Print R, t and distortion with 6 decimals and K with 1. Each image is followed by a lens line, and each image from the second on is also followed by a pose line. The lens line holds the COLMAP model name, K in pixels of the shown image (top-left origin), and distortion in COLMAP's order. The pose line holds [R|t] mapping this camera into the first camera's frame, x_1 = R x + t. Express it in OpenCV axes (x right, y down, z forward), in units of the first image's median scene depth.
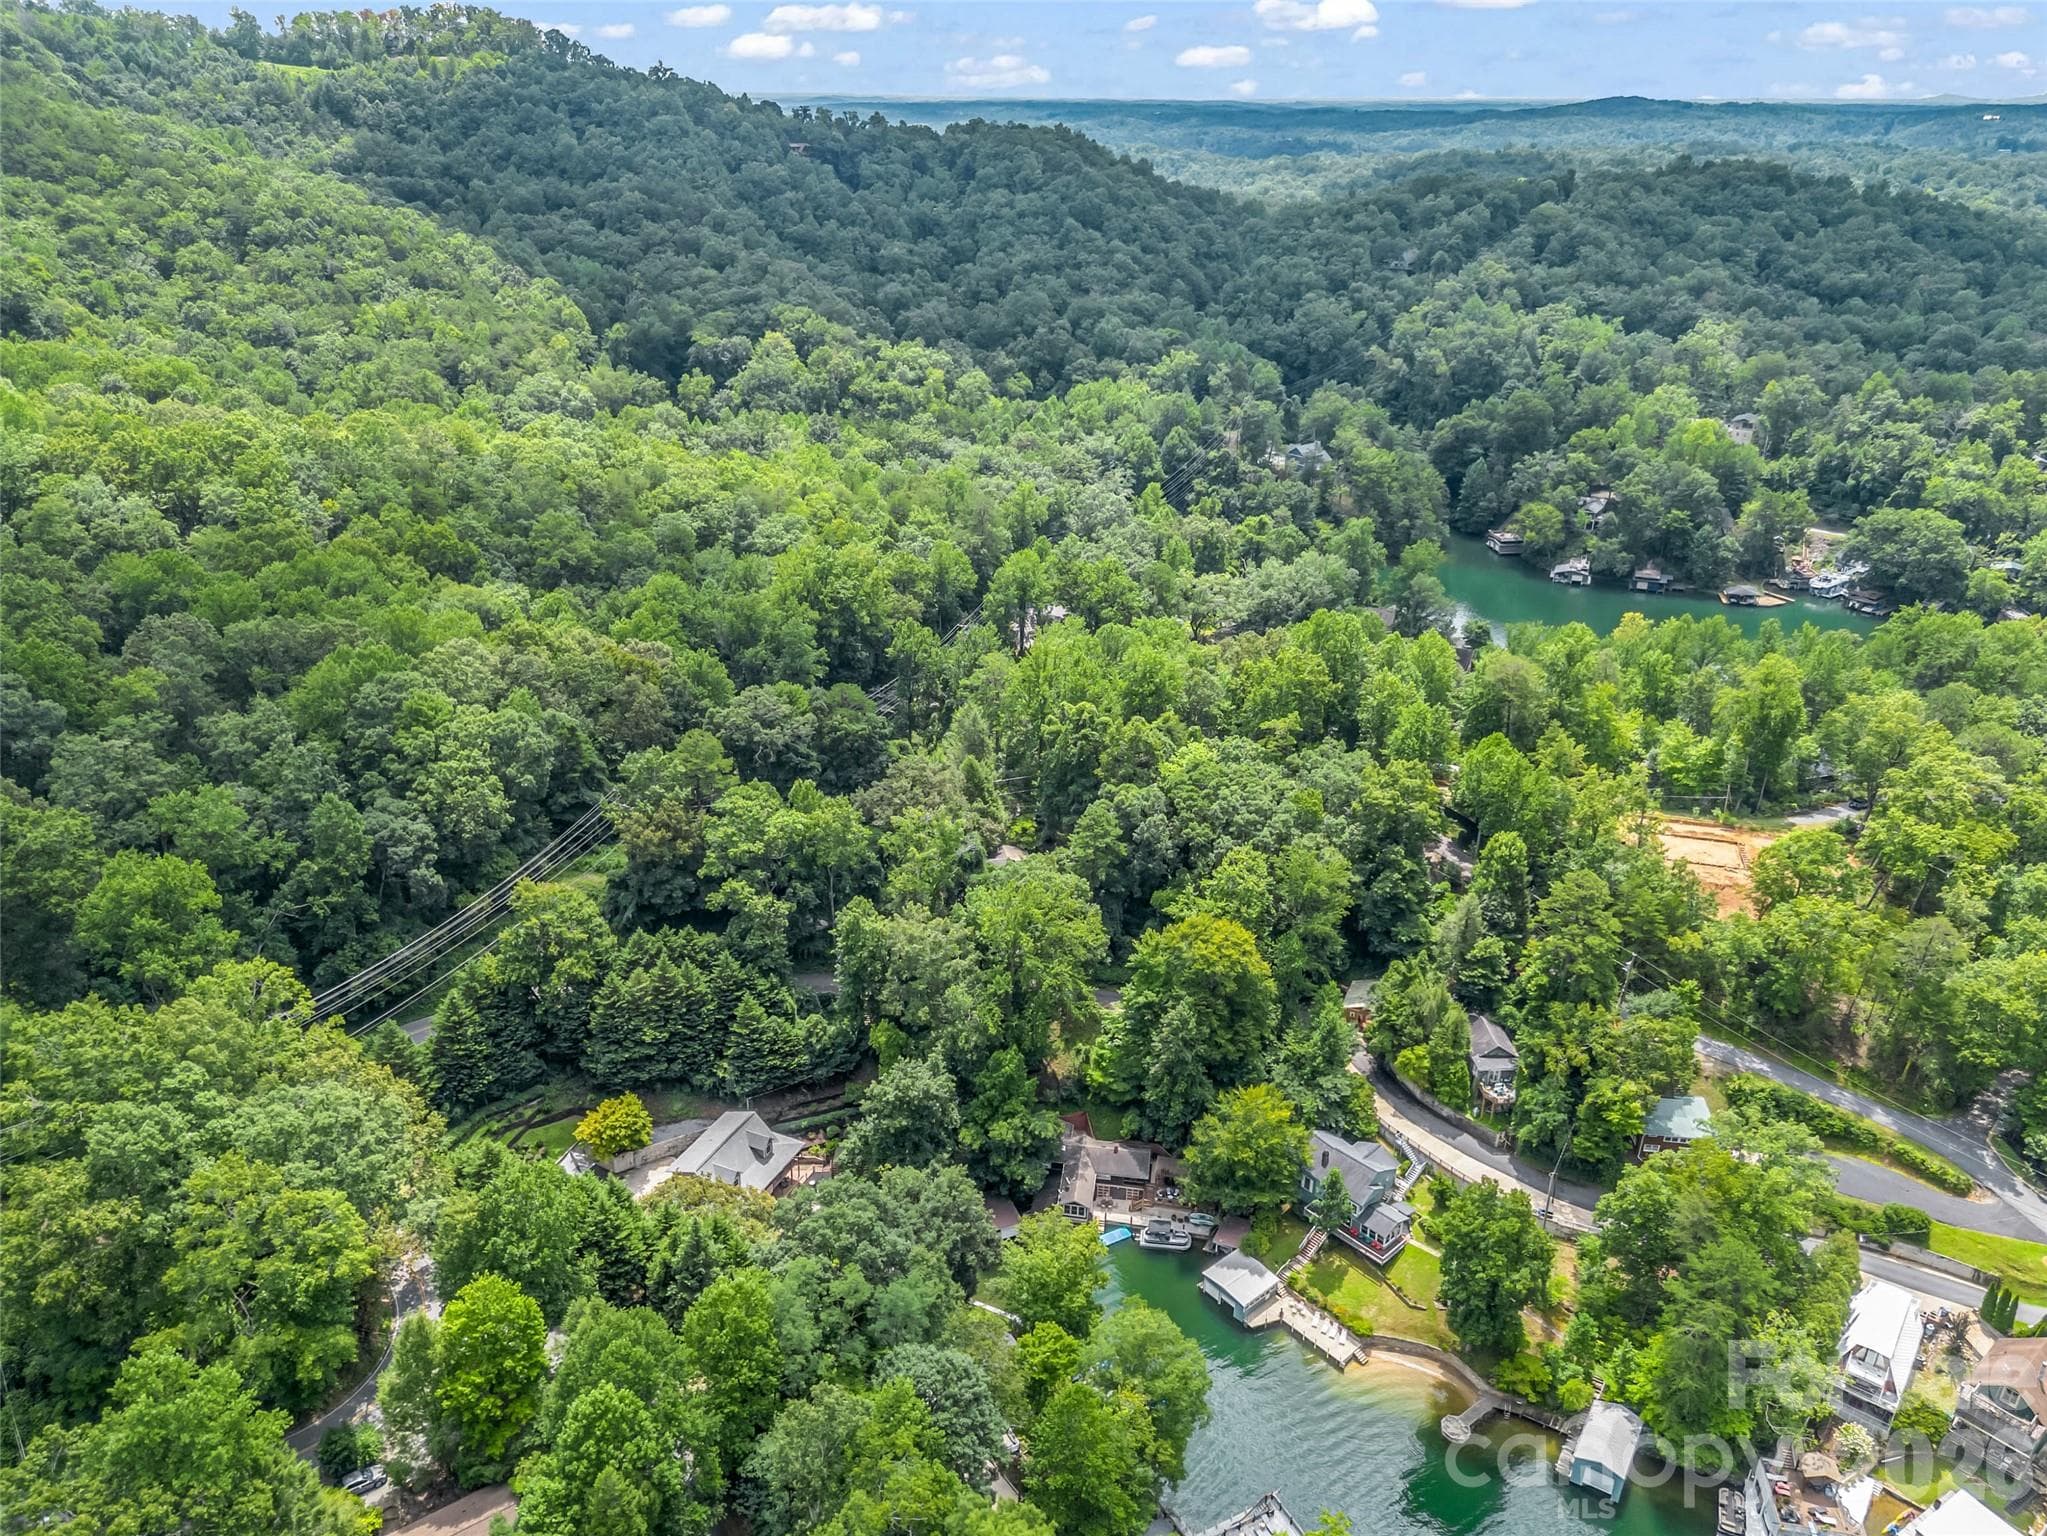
lens RADIAL K [[1447.2, 0, 1023.6], [0, 1447.2, 767.0], [0, 0, 1]] dist [0.009464, -0.002338]
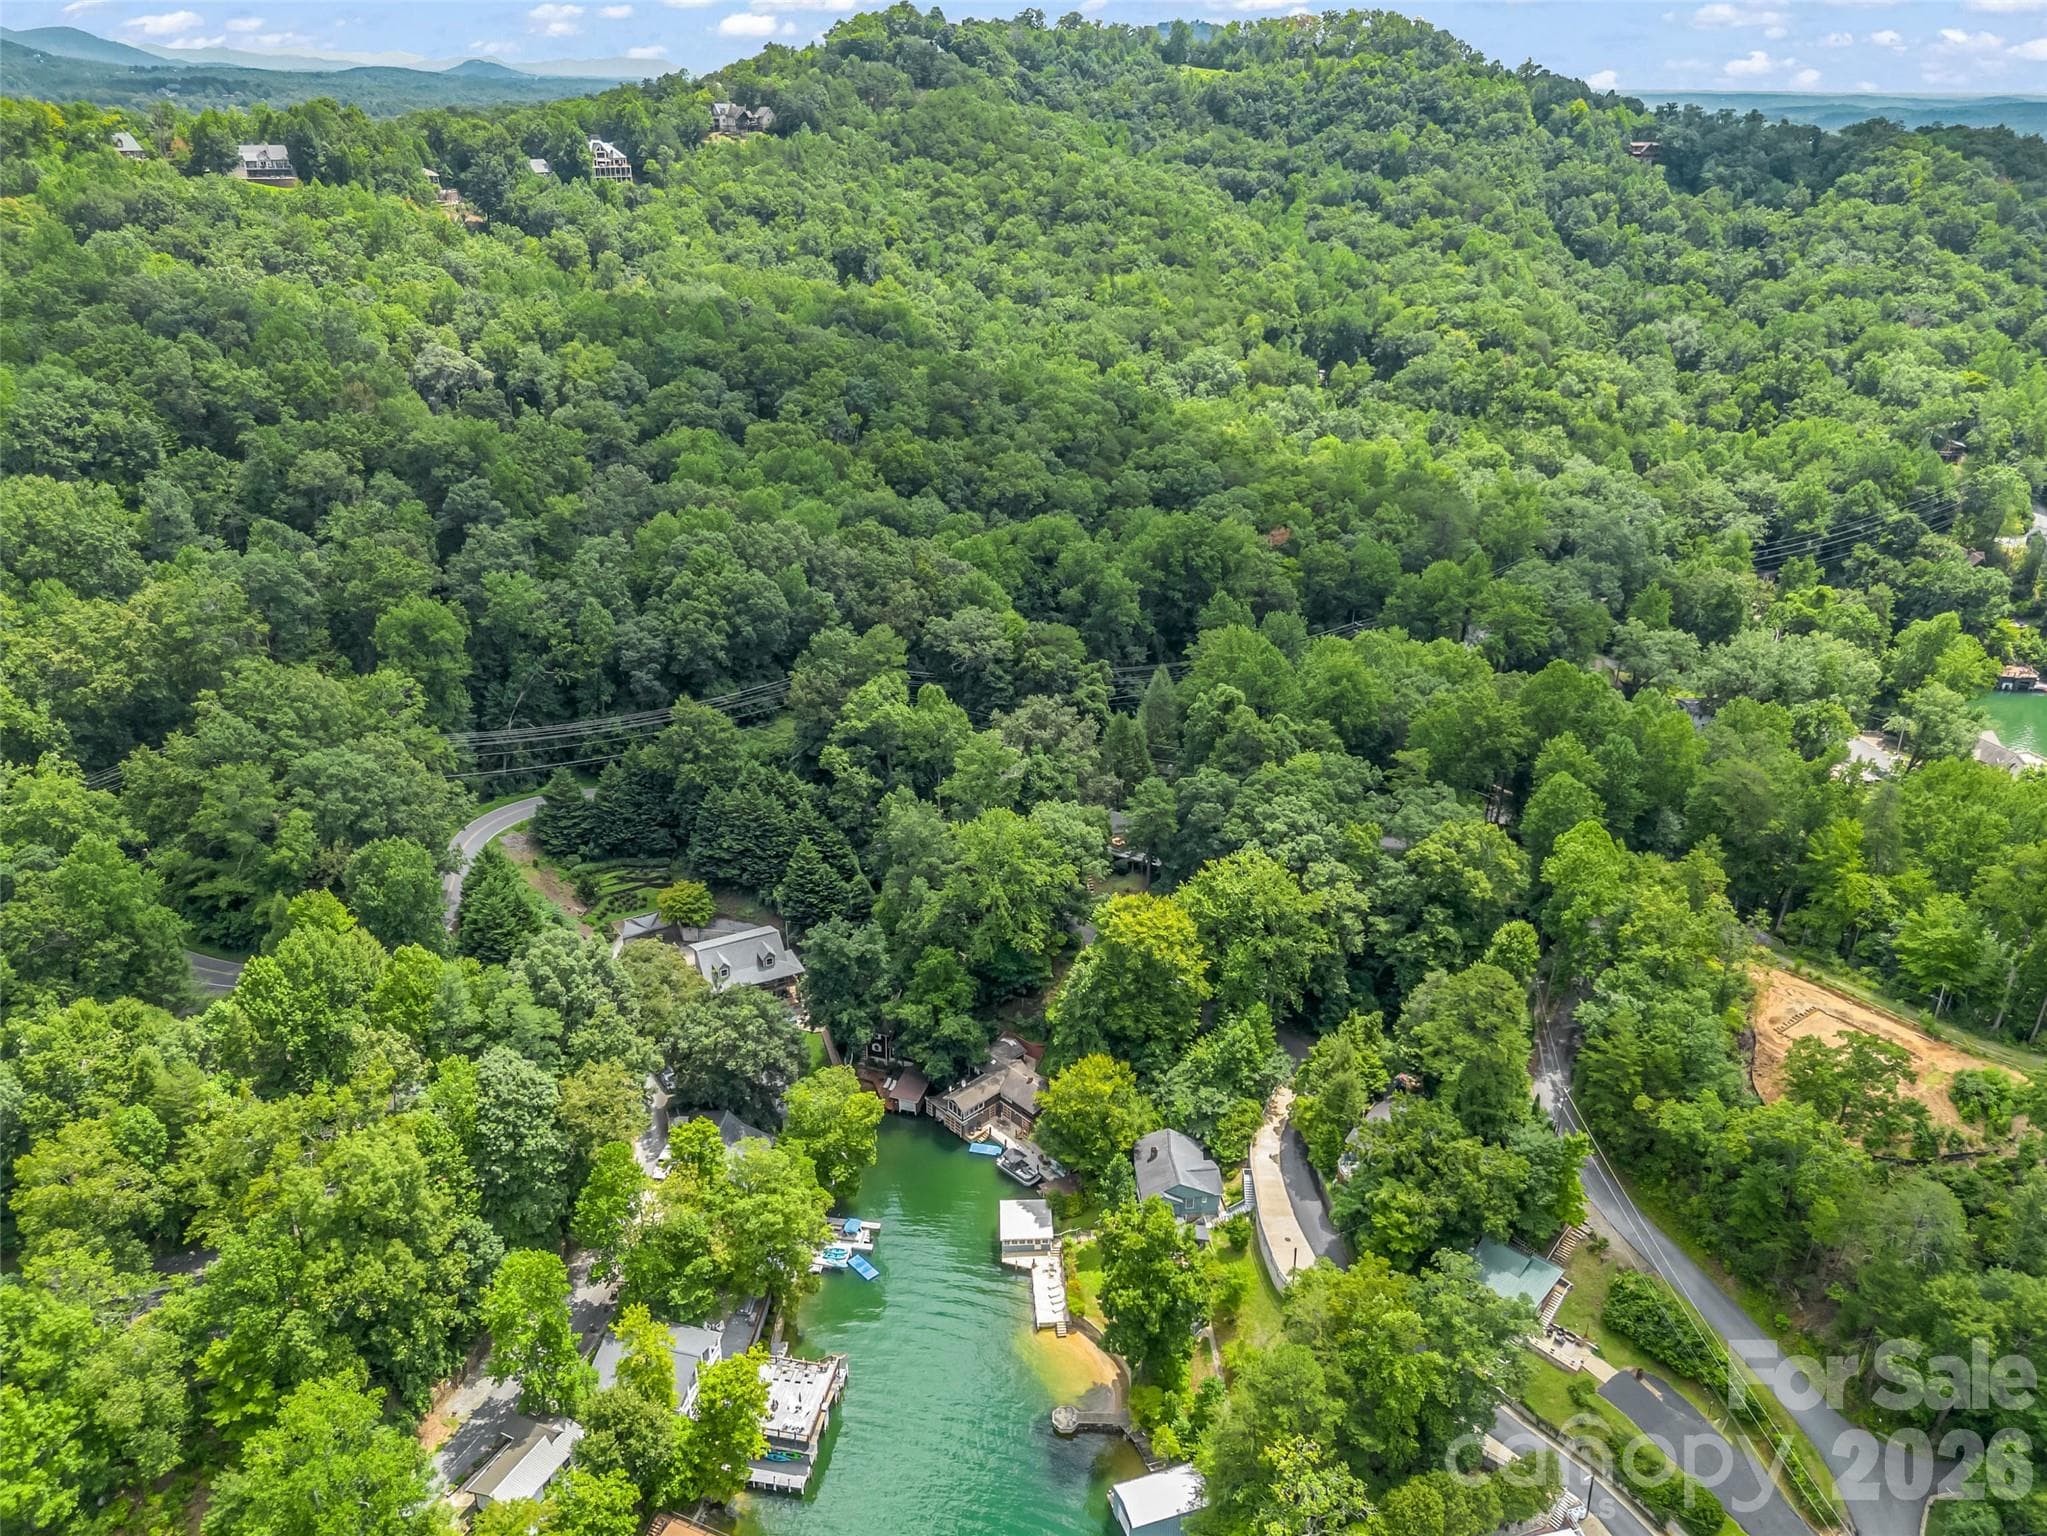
lens RADIAL K [[1447.2, 0, 1023.6], [0, 1447.2, 767.0], [0, 0, 1]] dist [0.009464, -0.002338]
pose [[0.790848, 0.256044, -0.555878, 0.232609], [-0.256485, 0.963329, 0.078819, -0.015204], [0.555675, 0.080240, 0.827519, 0.041168]]
